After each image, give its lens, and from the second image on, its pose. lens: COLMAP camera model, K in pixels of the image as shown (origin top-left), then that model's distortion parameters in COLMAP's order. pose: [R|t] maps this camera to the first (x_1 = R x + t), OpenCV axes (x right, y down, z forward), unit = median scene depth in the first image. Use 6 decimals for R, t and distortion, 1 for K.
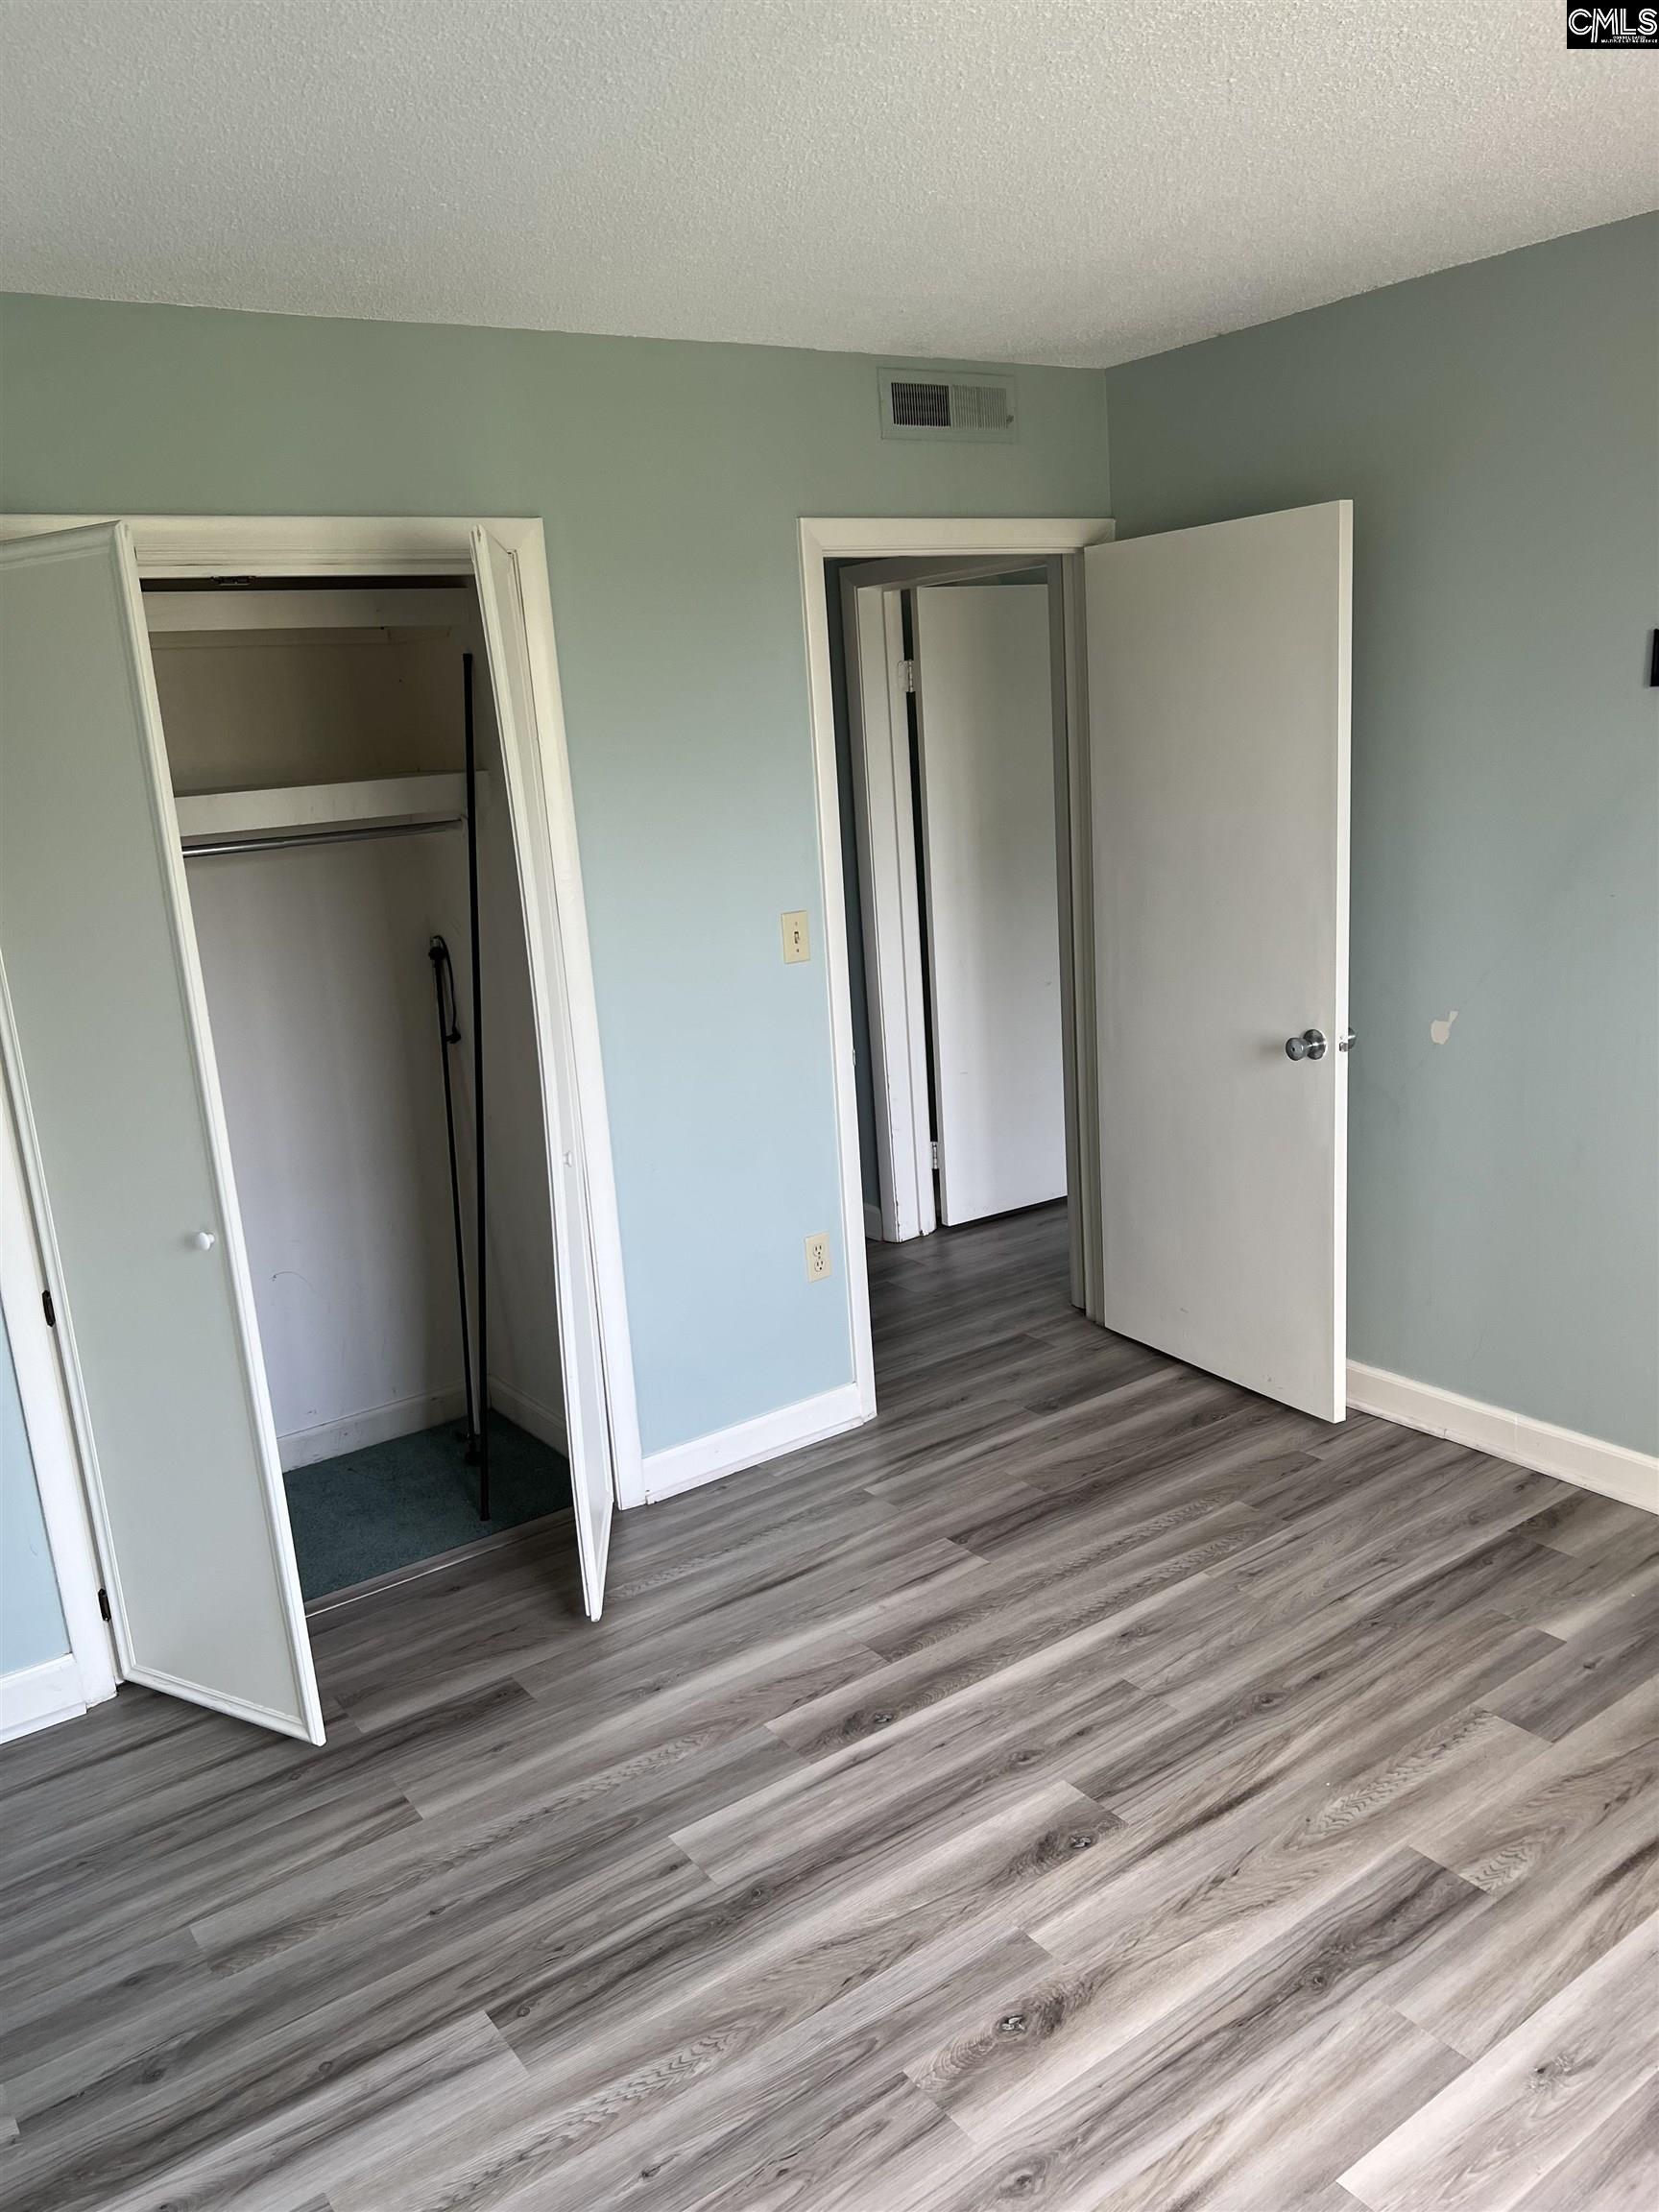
lens RADIAL K [[1677.8, 0, 830.0], [0, 1677.8, 1107.2], [0, 0, 1]] dist [0.005940, -0.011933]
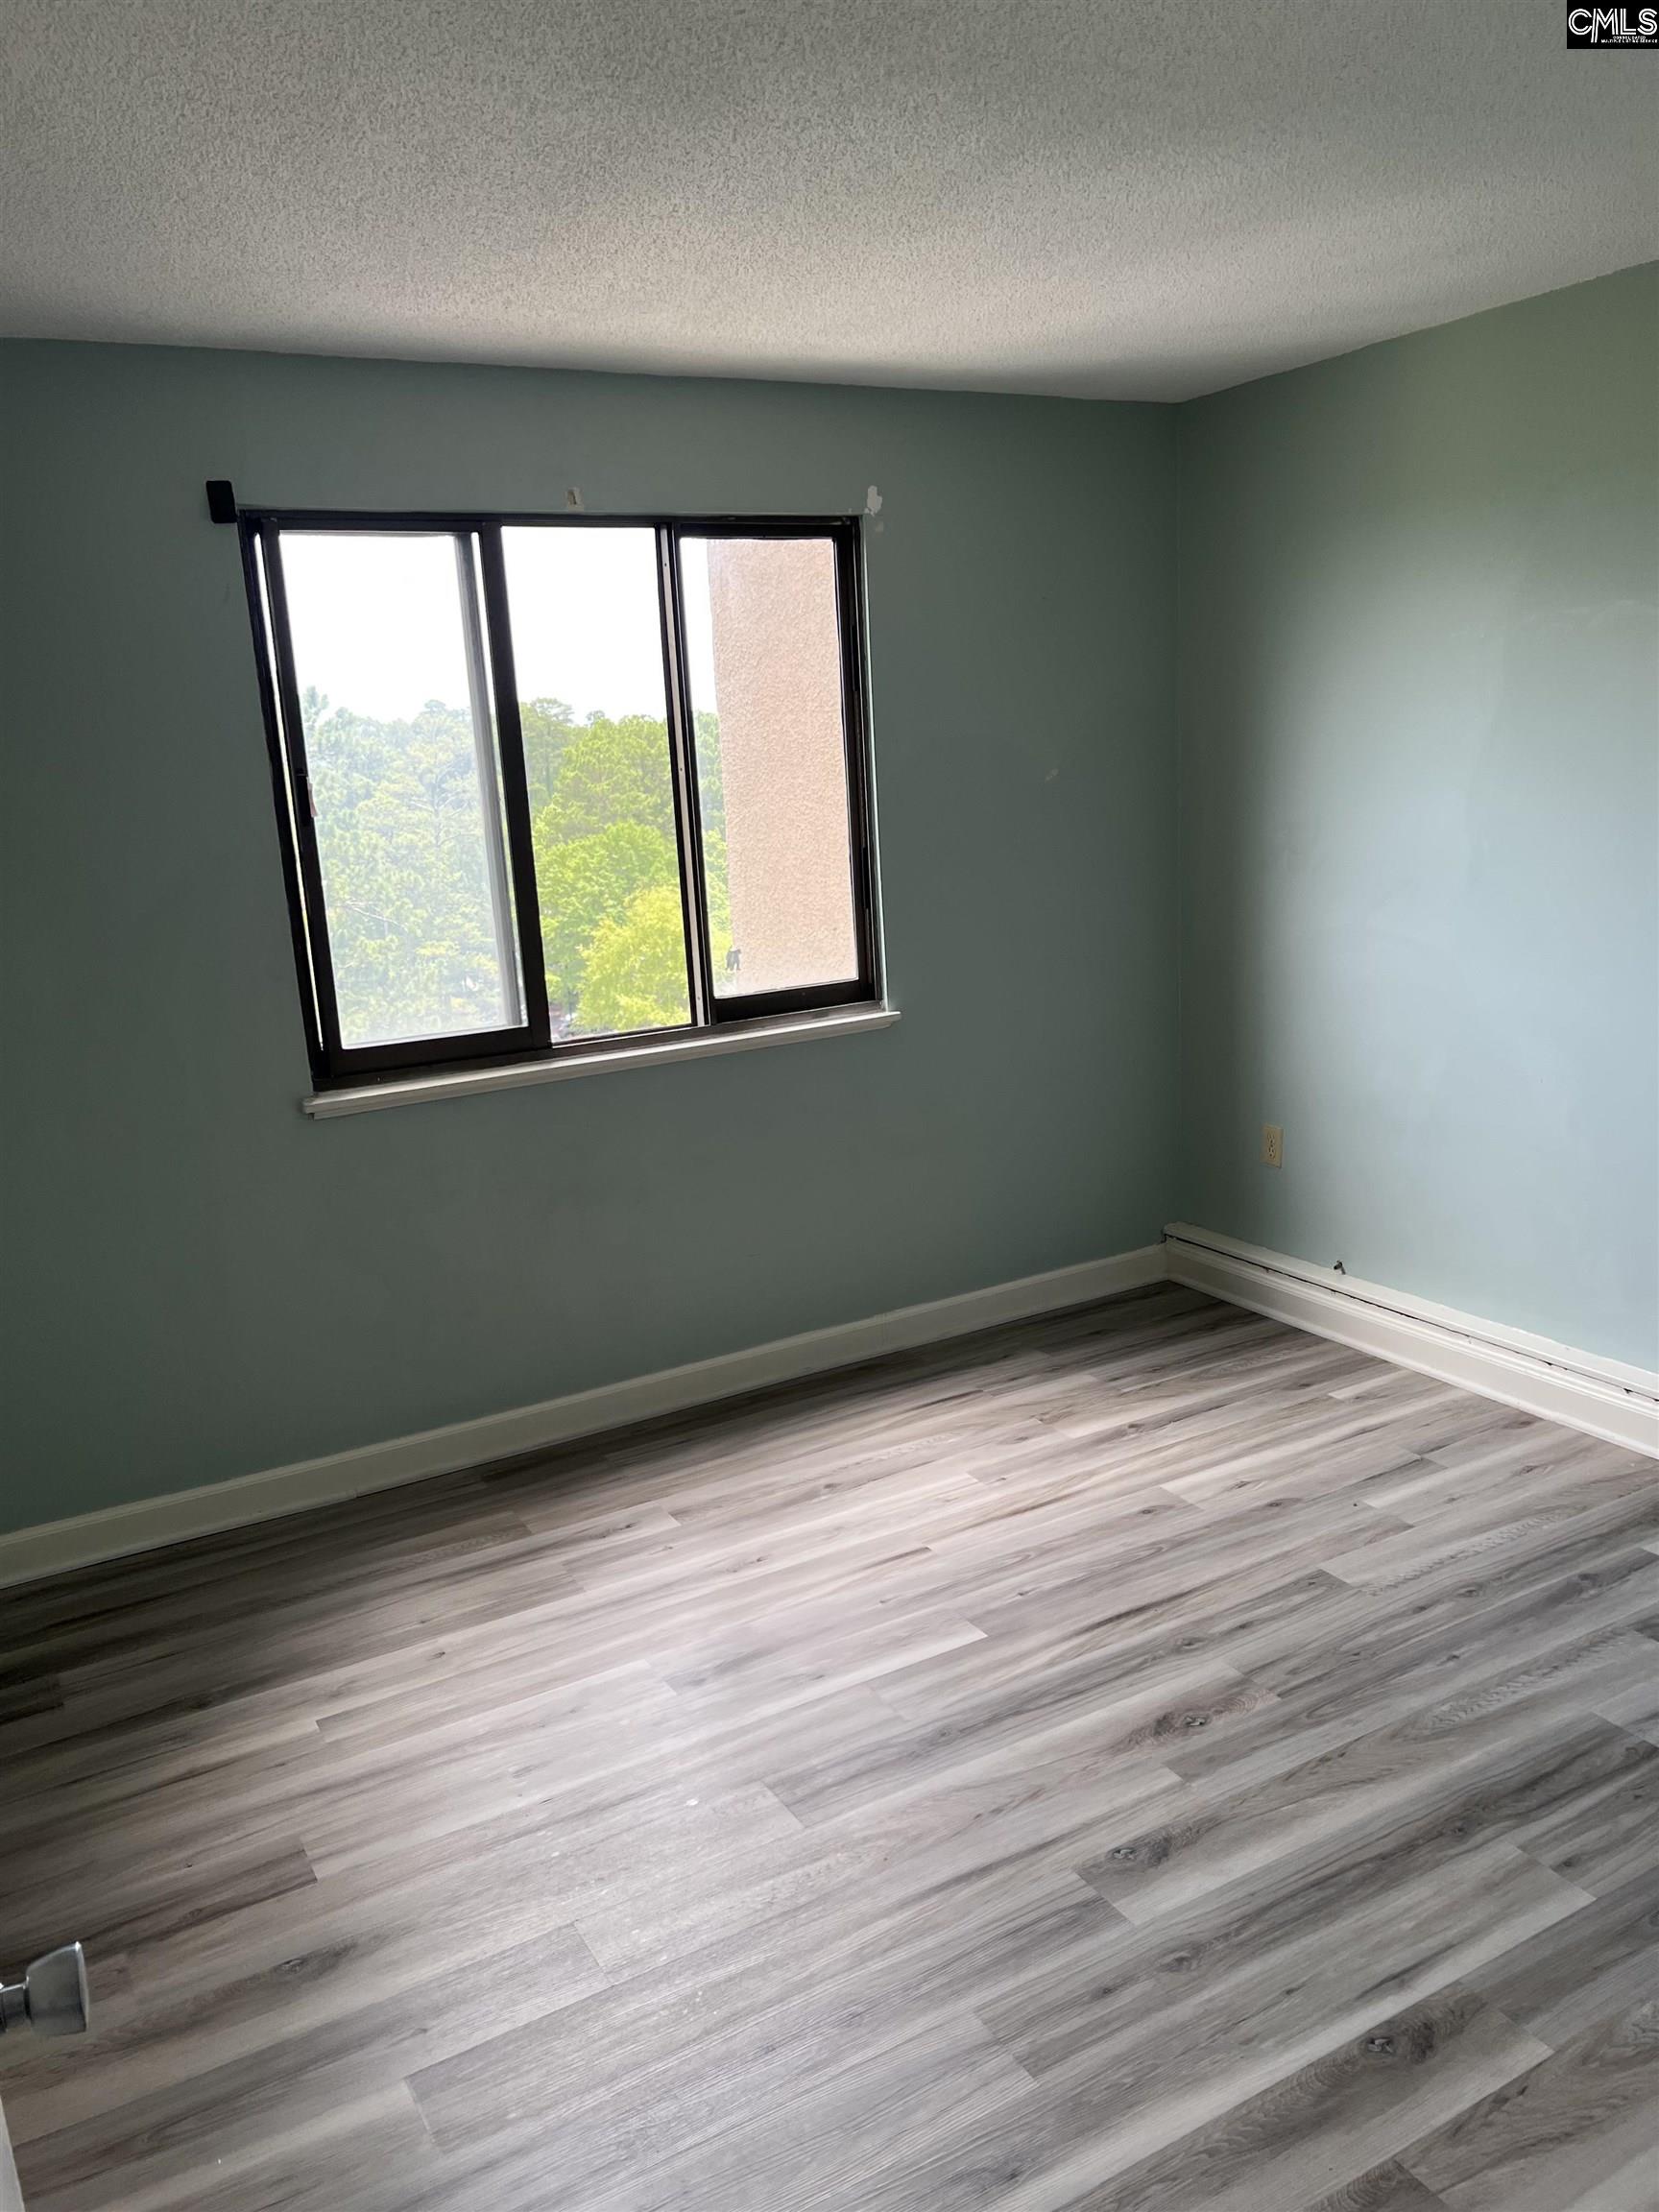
lens RADIAL K [[1677.8, 0, 826.3], [0, 1677.8, 1103.8], [0, 0, 1]] dist [0.005940, -0.011933]
pose [[-0.986020, 0.103026, 0.130962, 0.151363], [0.149218, 0.895729, 0.418812, -0.387848], [-0.074158, 0.432499, -0.898580, 1.739446]]
